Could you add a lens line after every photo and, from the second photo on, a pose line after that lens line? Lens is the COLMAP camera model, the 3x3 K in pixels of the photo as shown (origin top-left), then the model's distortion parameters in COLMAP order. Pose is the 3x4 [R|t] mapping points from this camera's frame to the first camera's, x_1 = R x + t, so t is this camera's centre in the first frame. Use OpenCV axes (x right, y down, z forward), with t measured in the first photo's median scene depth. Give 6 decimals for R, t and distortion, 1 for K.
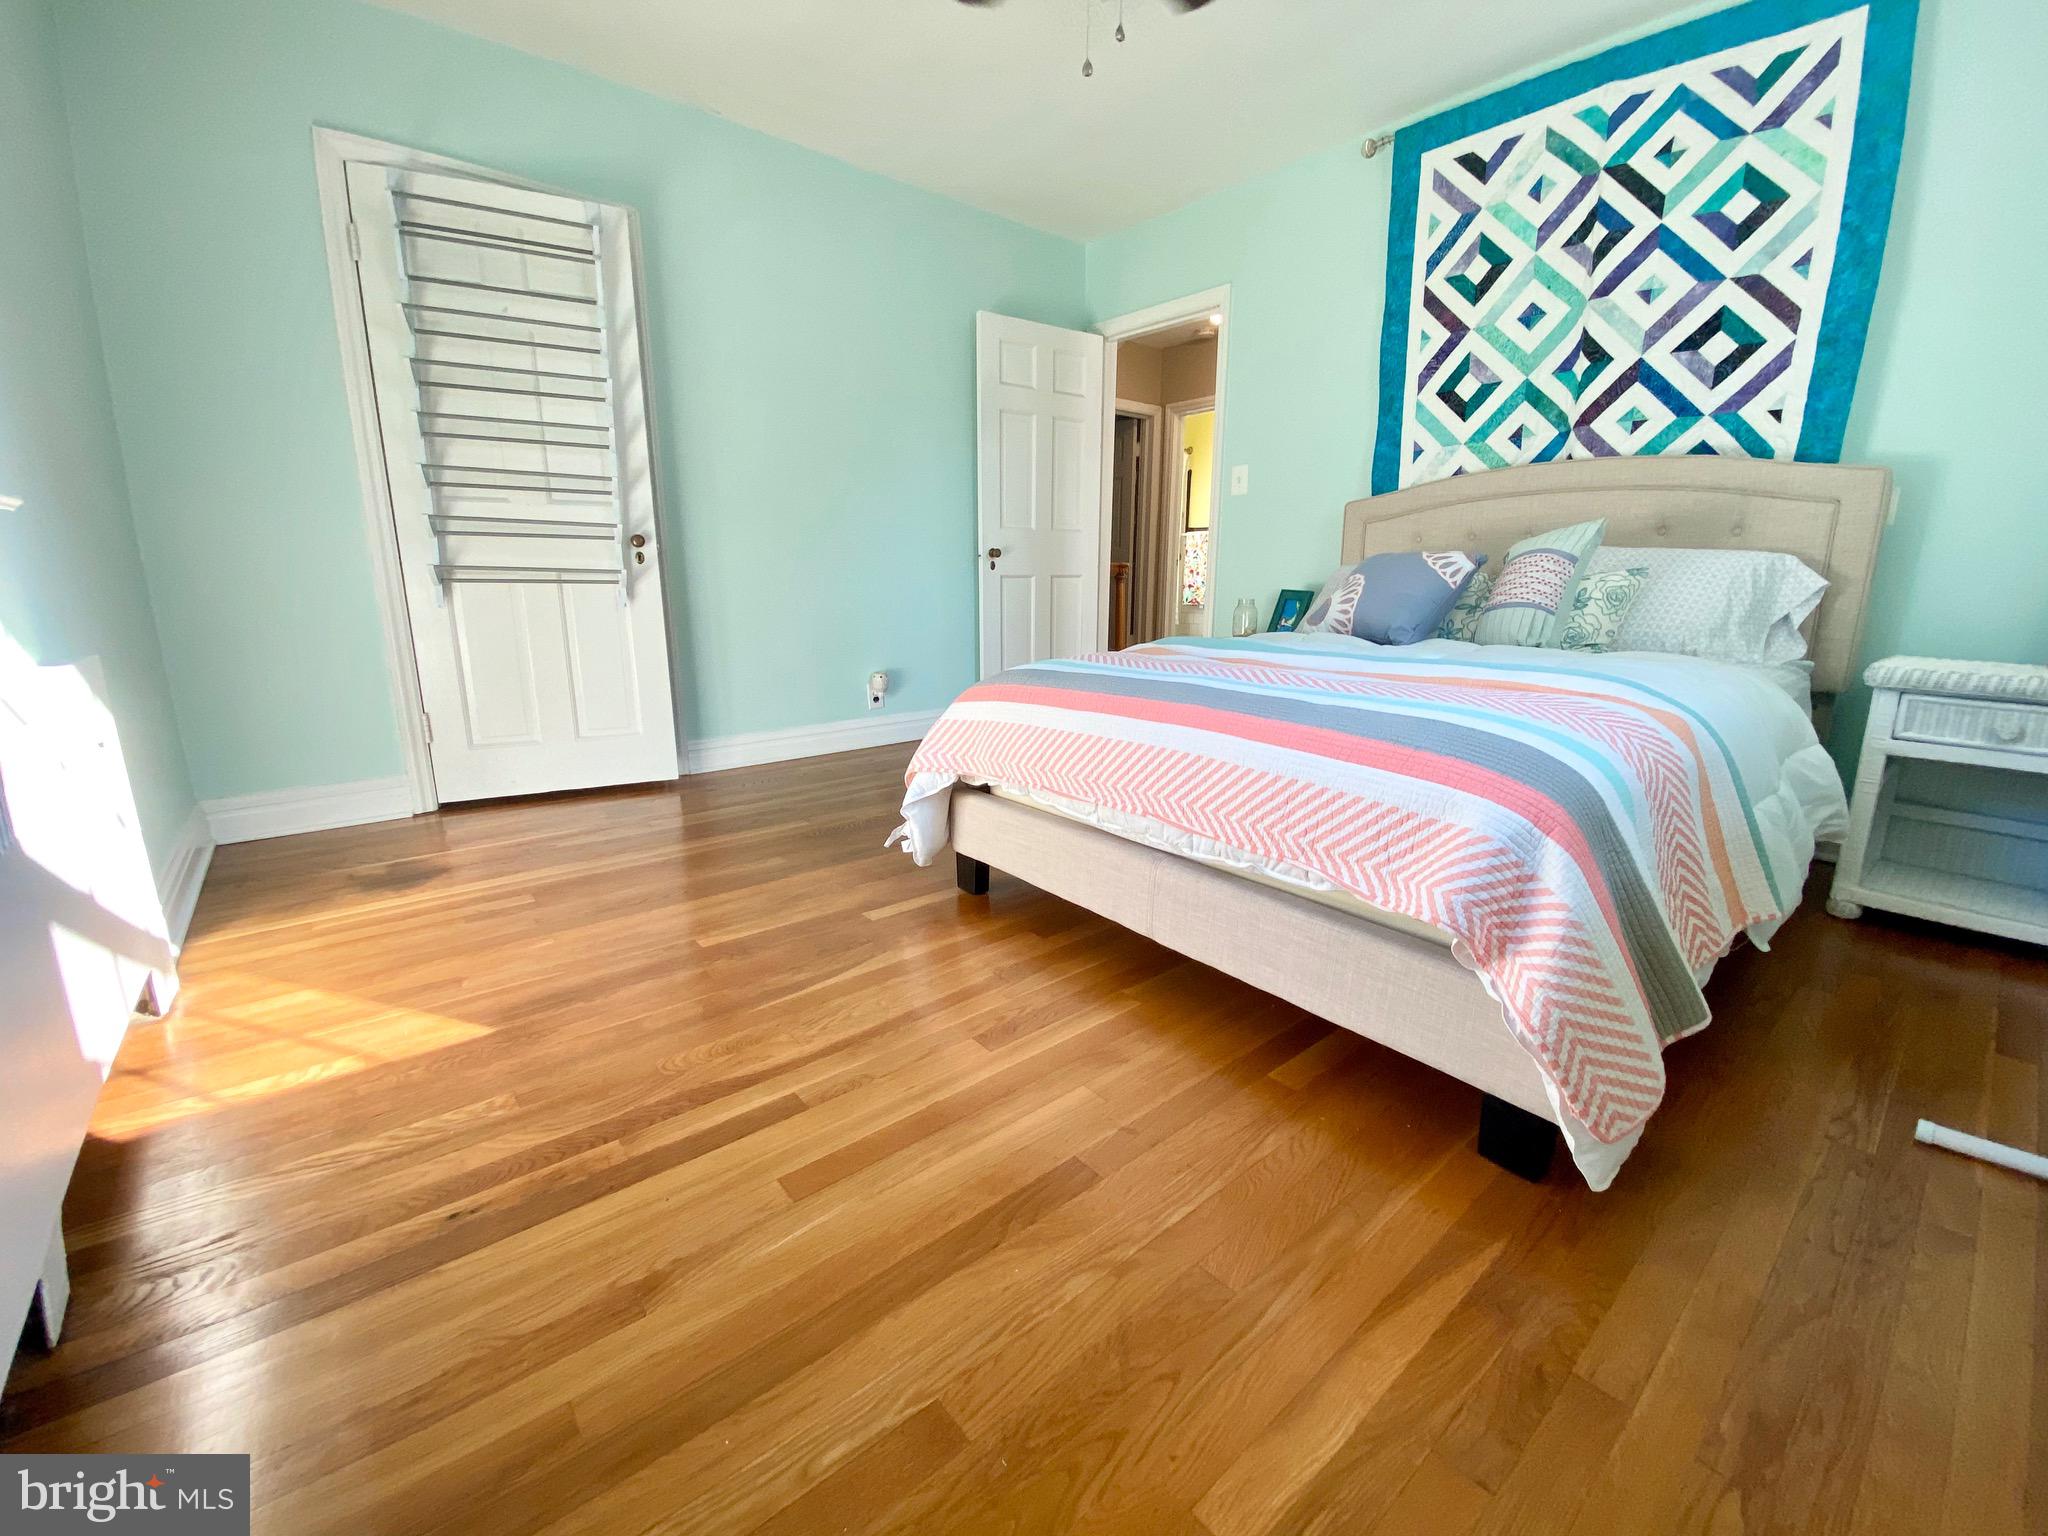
lens RADIAL K [[827.5, 0, 1027.4], [0, 827.5, 752.7], [0, 0, 1]] dist [0.009037, -0.015681]
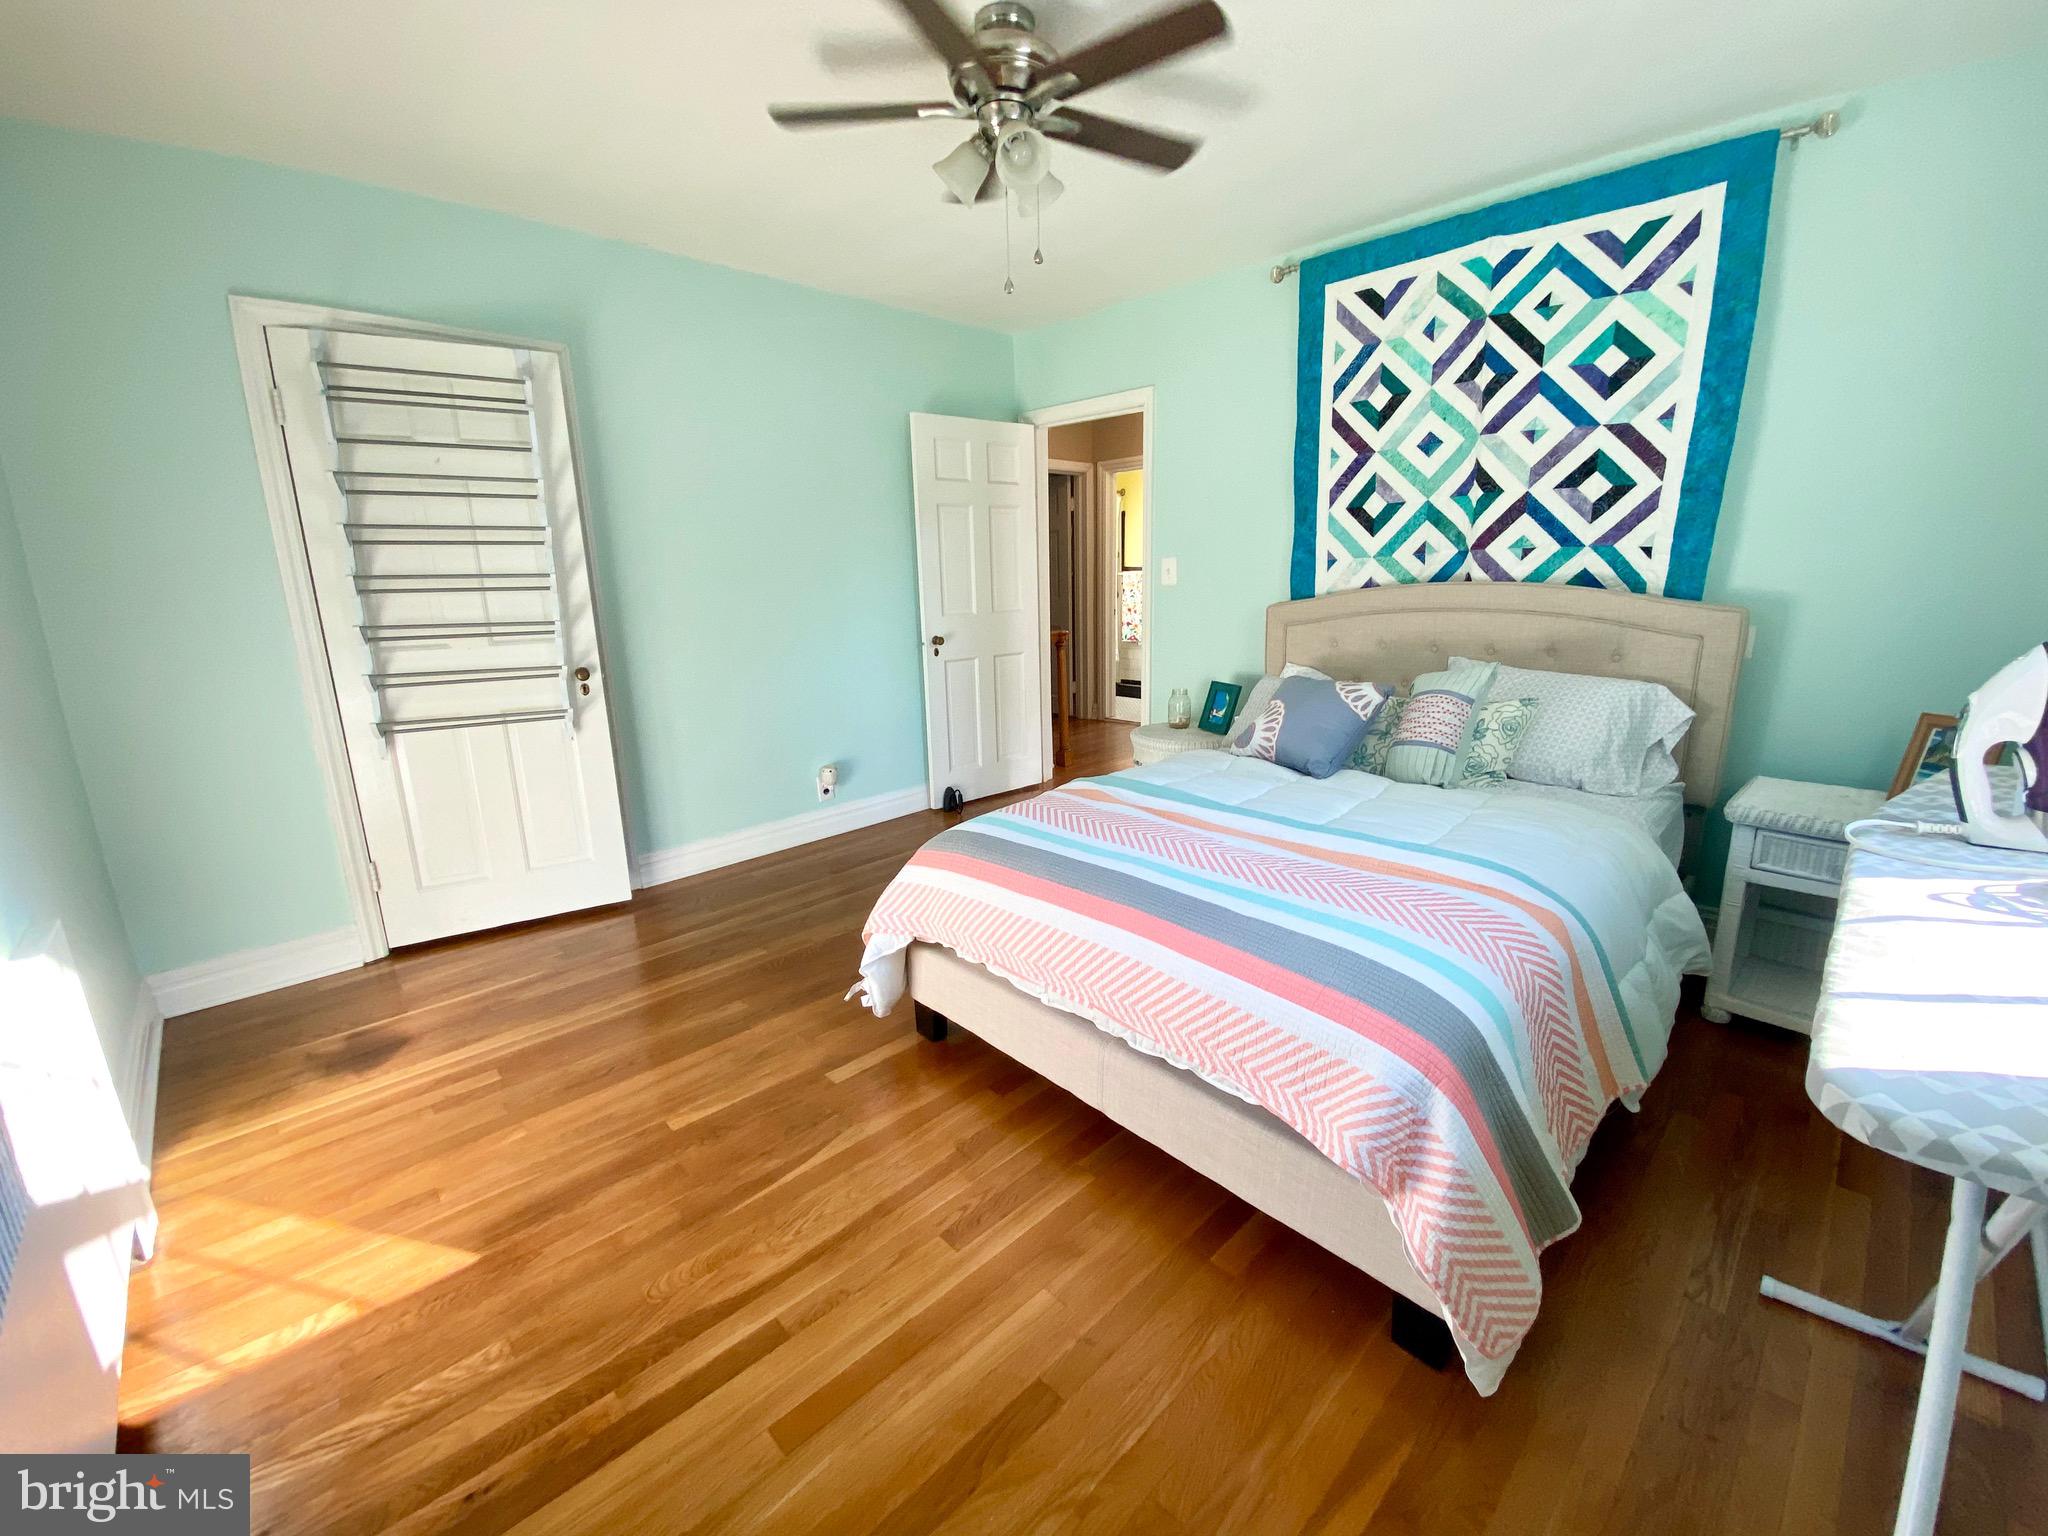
lens RADIAL K [[827.5, 0, 1027.6], [0, 827.5, 750.1], [0, 0, 1]] dist [0.009037, -0.015681]
pose [[0.997159, -0.041099, 0.063129, 0.003877], [0.040905, 0.999154, 0.004366, -0.193658], [-0.063255, -0.001771, 0.997996, -0.054937]]
